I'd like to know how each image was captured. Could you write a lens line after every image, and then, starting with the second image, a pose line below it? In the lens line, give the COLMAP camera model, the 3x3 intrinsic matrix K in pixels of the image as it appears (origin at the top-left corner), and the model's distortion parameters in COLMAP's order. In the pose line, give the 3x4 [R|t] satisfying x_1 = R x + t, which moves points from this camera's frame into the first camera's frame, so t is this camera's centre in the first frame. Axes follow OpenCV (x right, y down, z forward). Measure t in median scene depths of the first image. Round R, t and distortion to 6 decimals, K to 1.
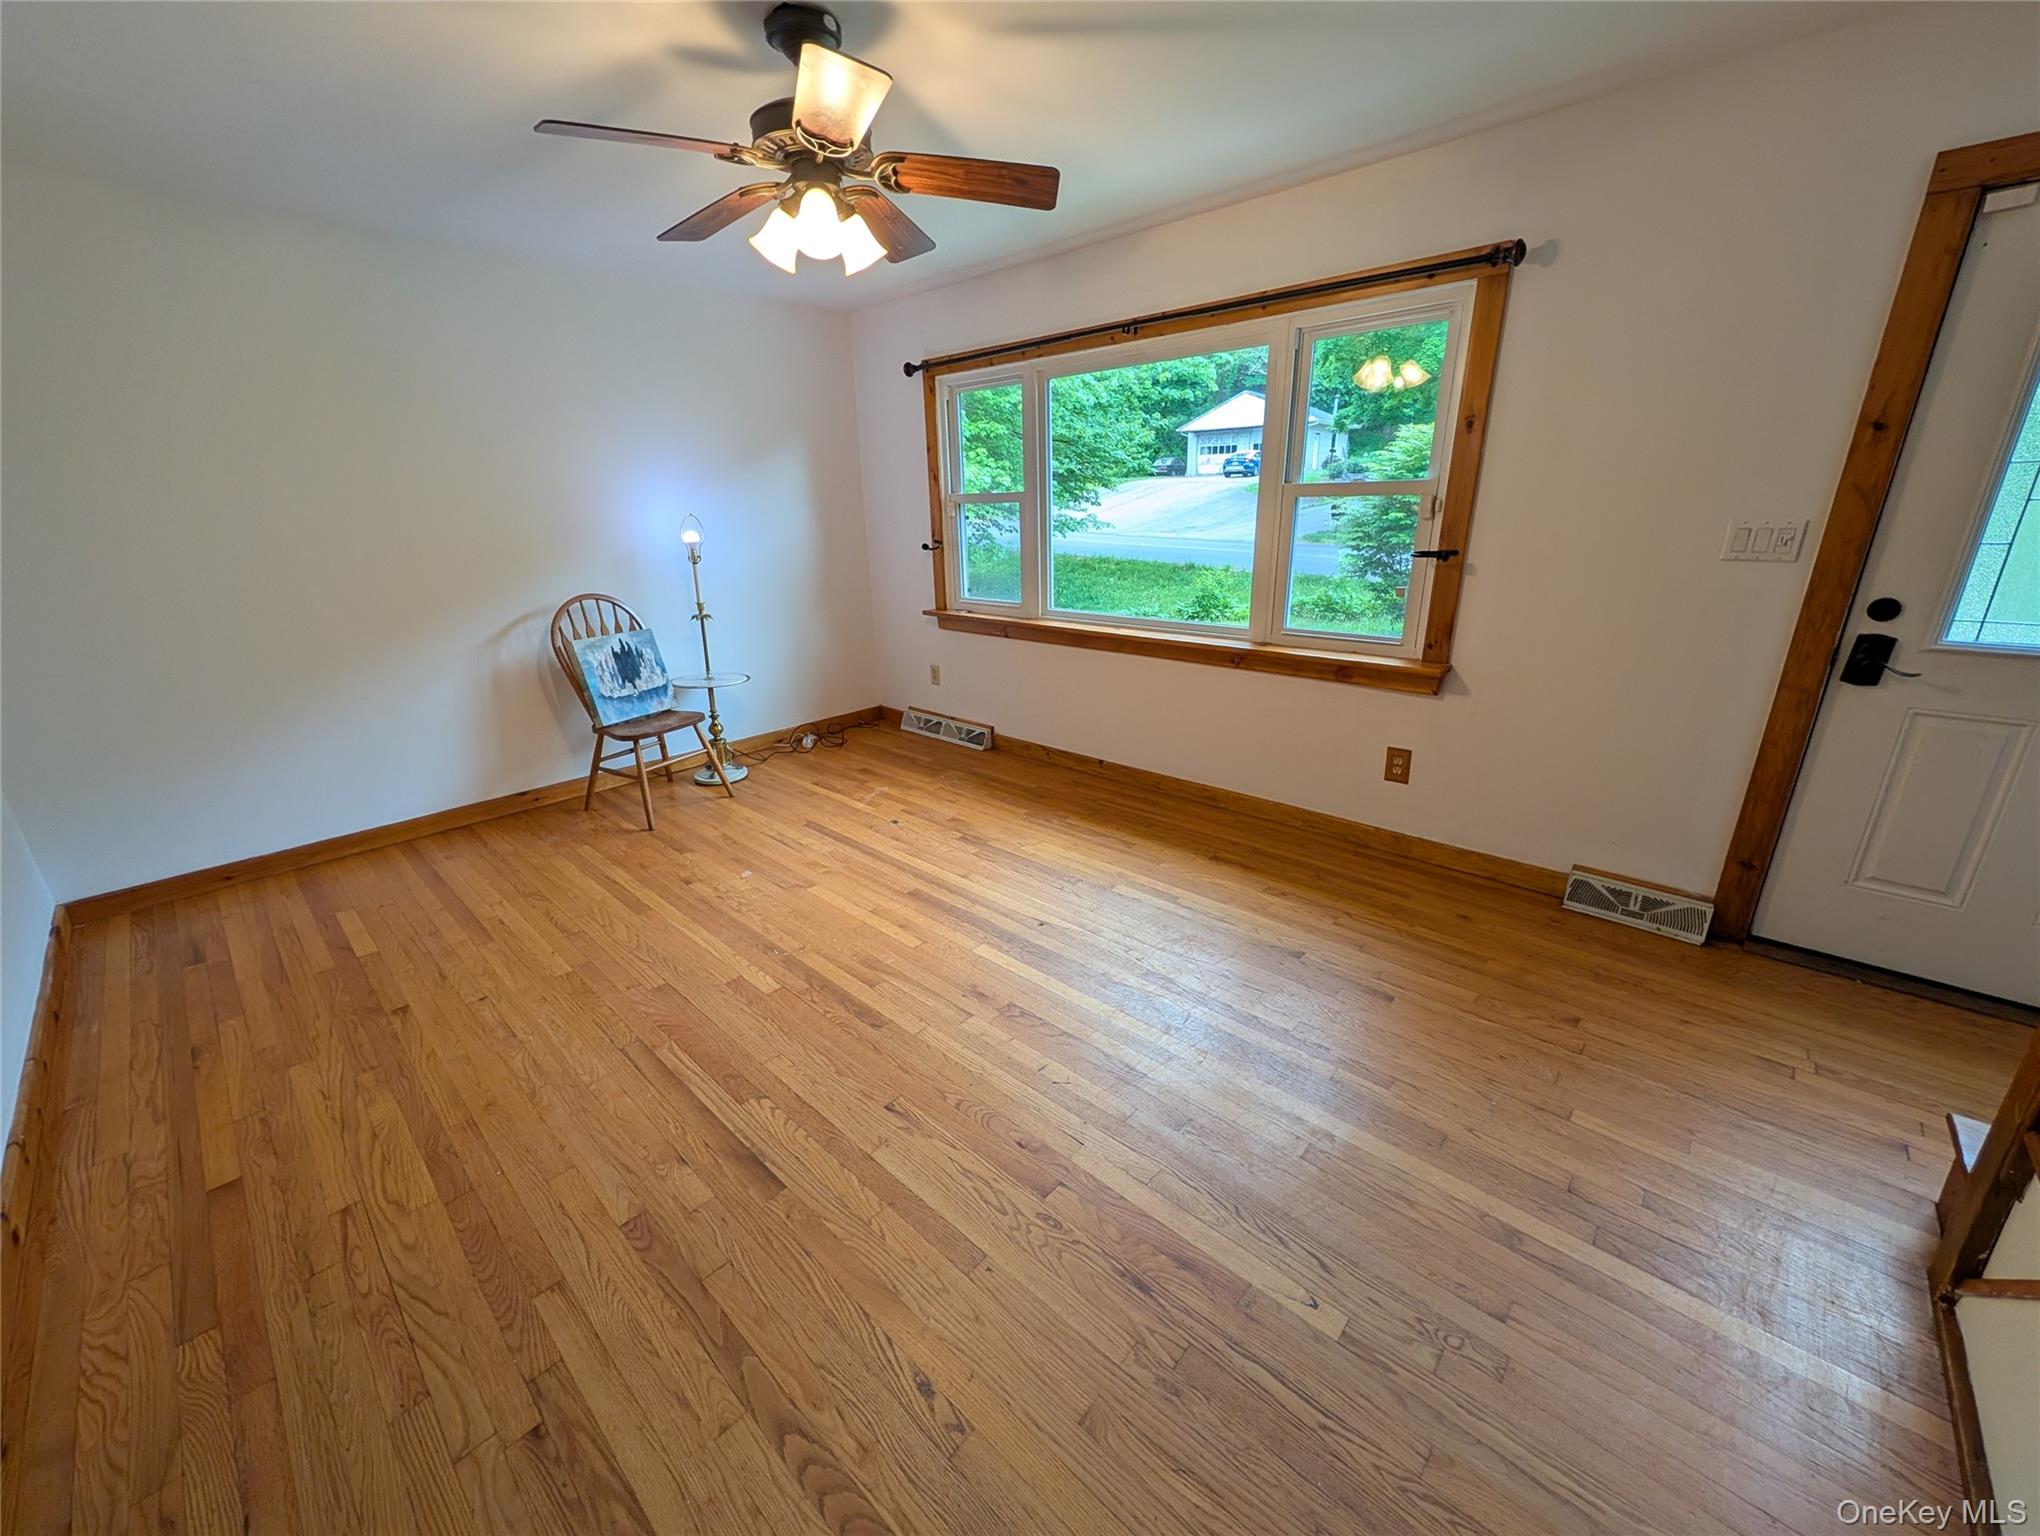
lens RADIAL K [[786.5, 0, 1017.7], [0, 786.5, 766.2], [0, 0, 1]] dist [0.001159, -0.000218]
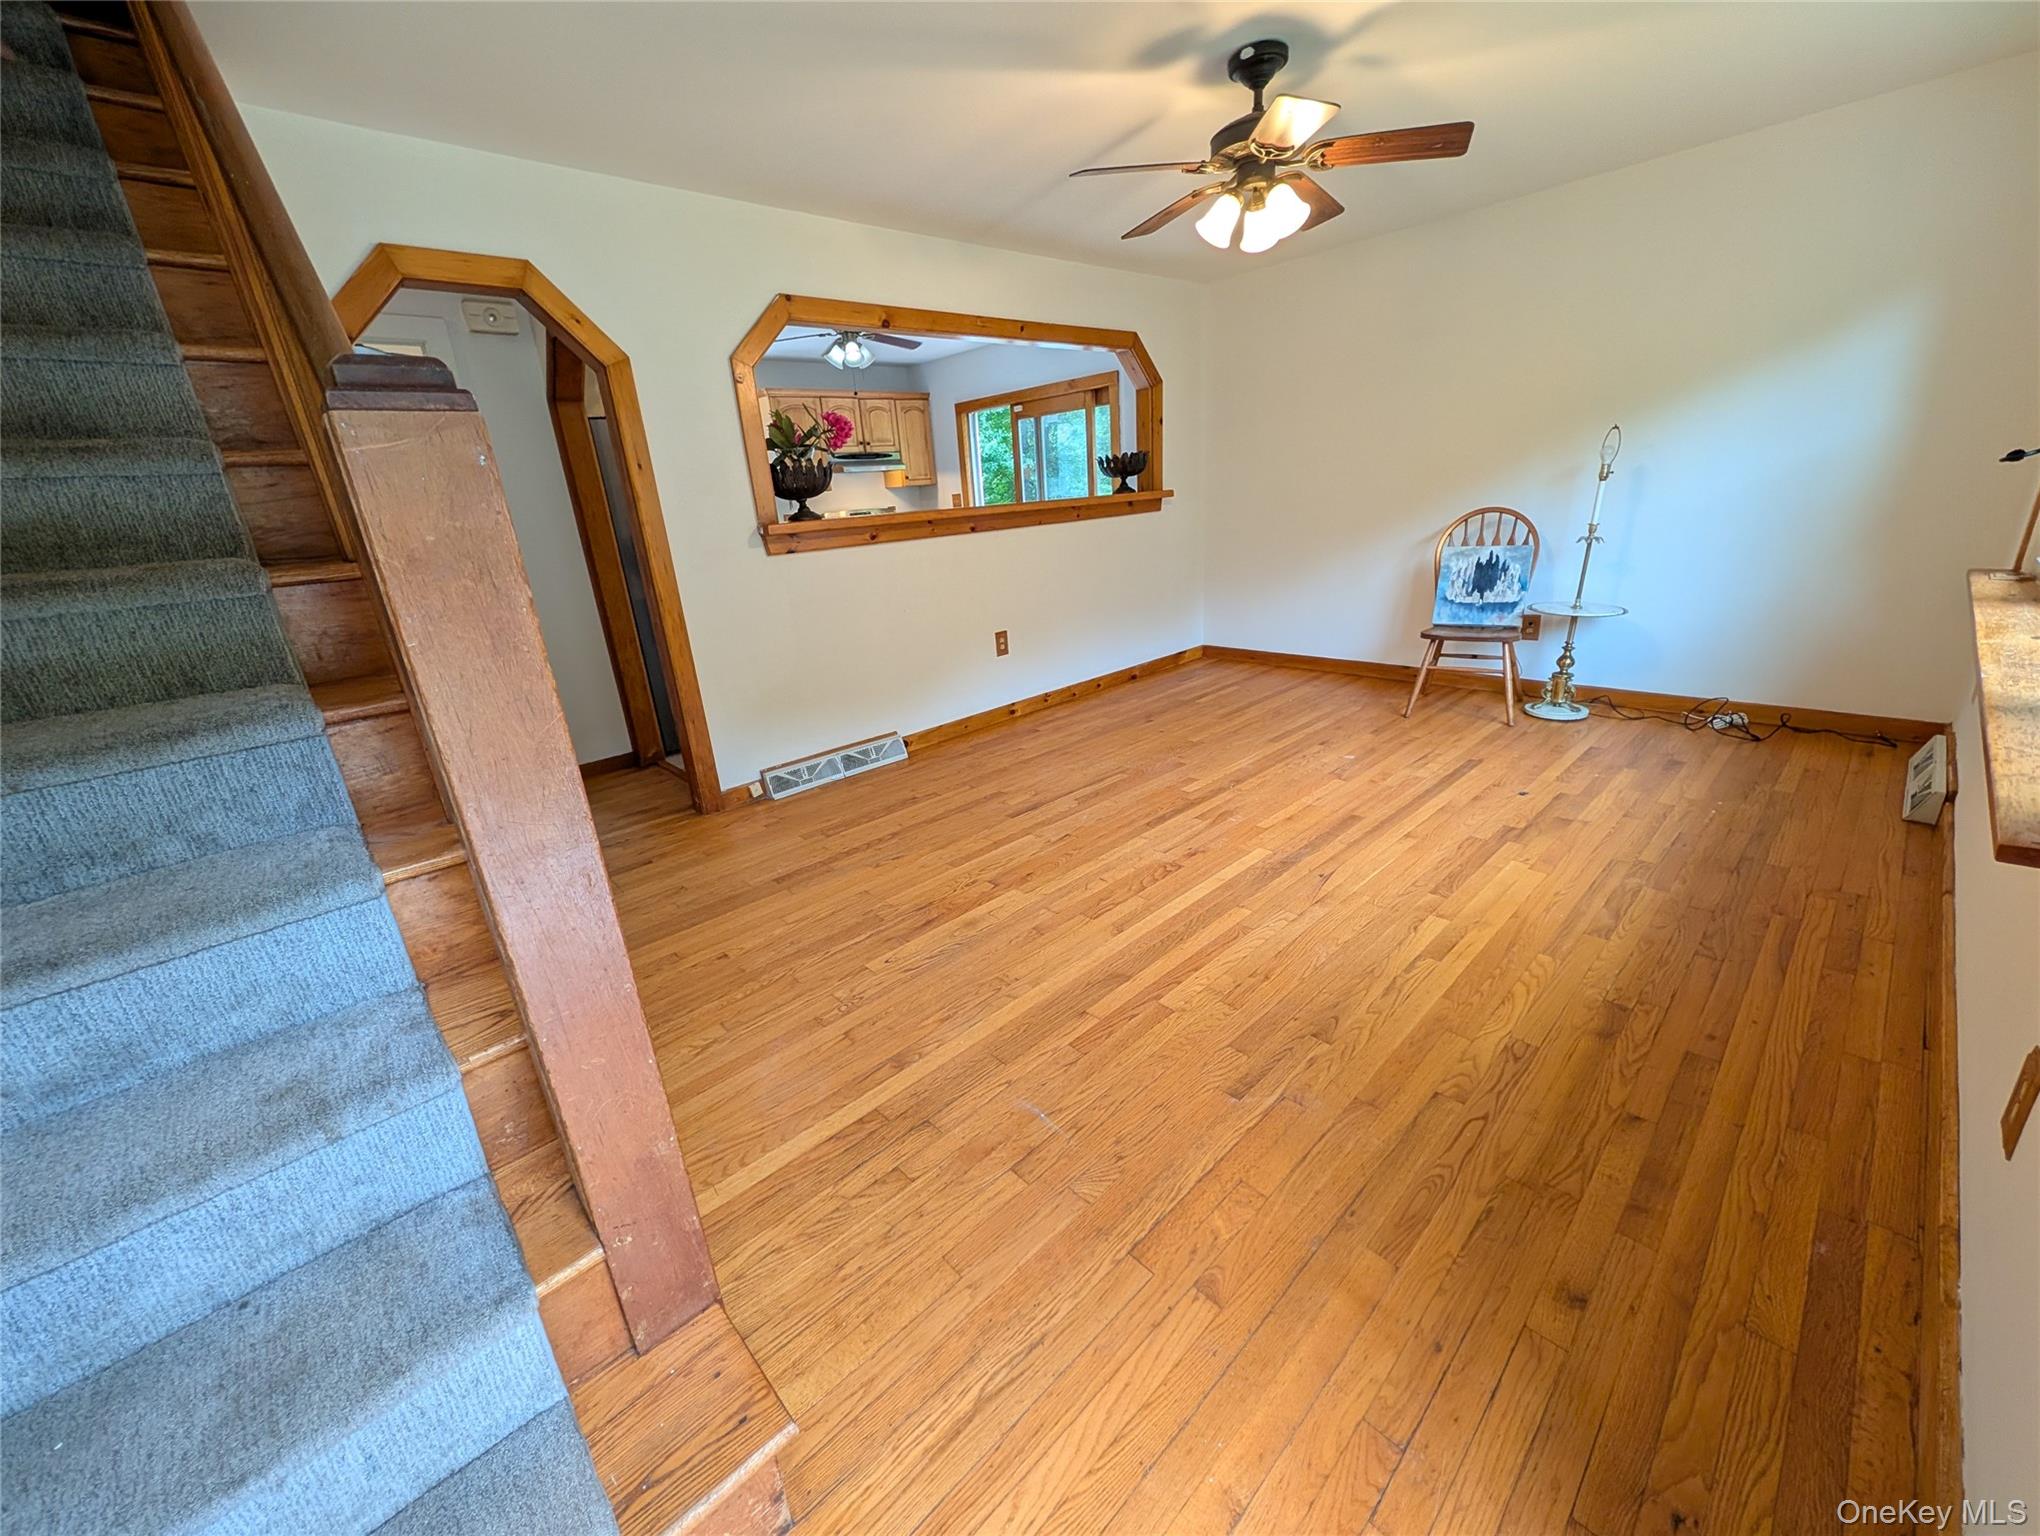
lens RADIAL K [[786.5, 0, 1017.7], [0, 786.5, 766.2], [0, 0, 1]] dist [0.001159, -0.000218]
pose [[-0.077770, 0.354812, -0.931698, 0.797426], [-0.250107, 0.897700, 0.362741, -0.153031], [0.965090, 0.261235, 0.018927, 0.519949]]
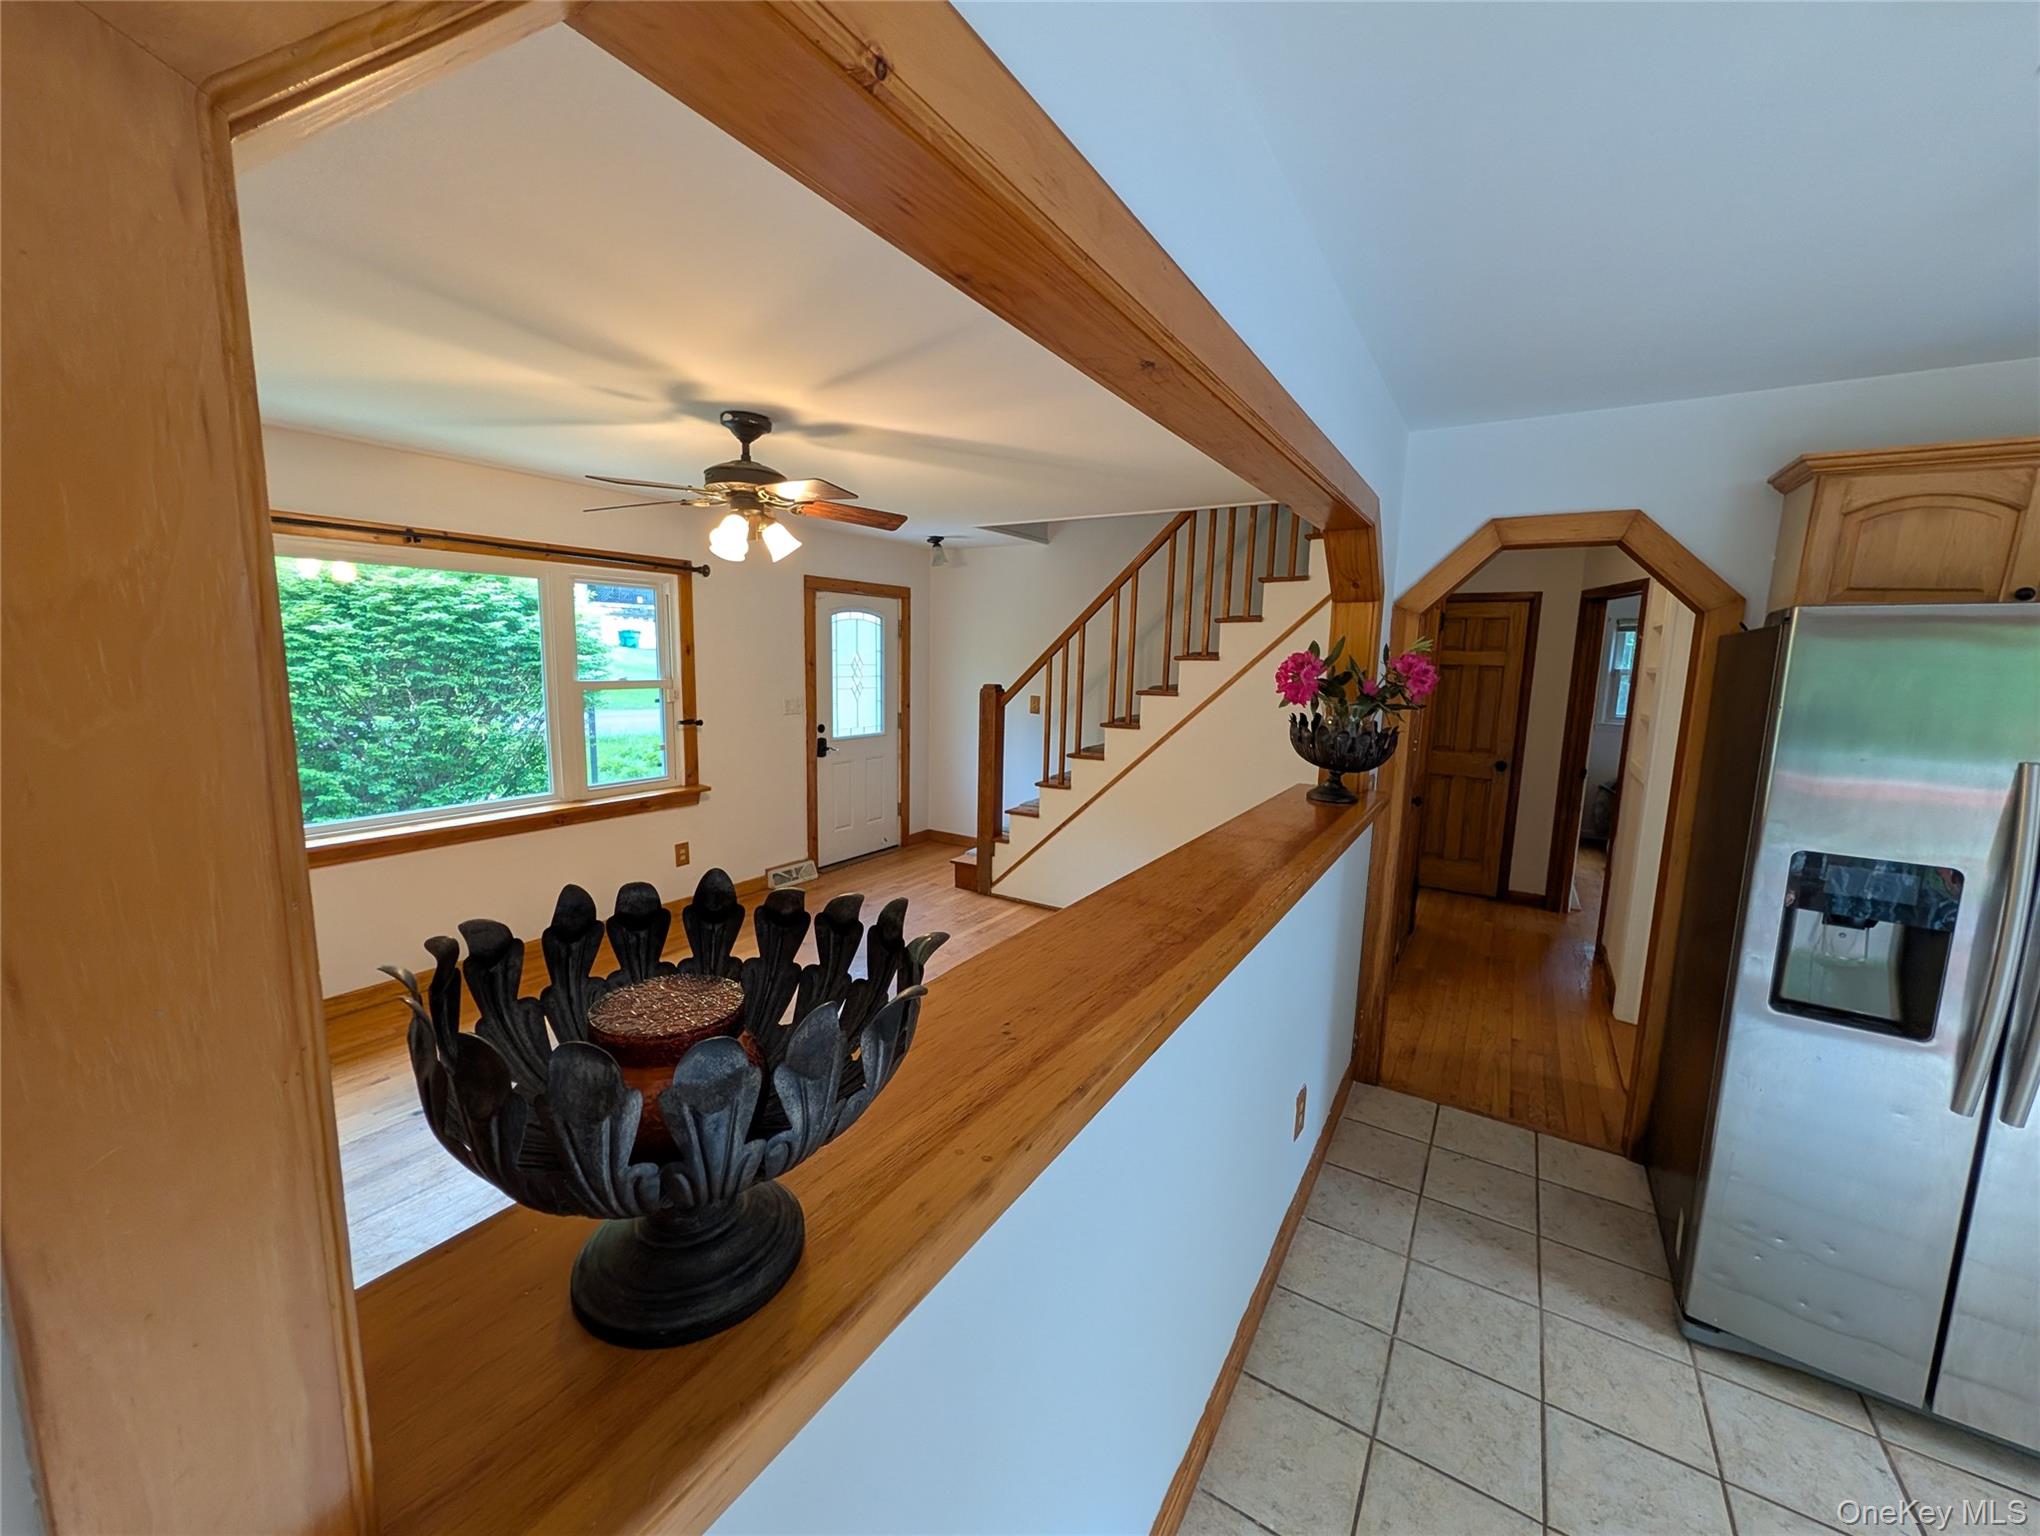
lens RADIAL K [[786.5, 0, 1017.7], [0, 786.5, 766.2], [0, 0, 1]] dist [0.001159, -0.000218]
pose [[-0.176460, -0.128372, 0.975901, -1.215399], [0.290245, 0.940589, 0.176208, -0.265946], [-0.940542, 0.314344, -0.128717, 0.570033]]
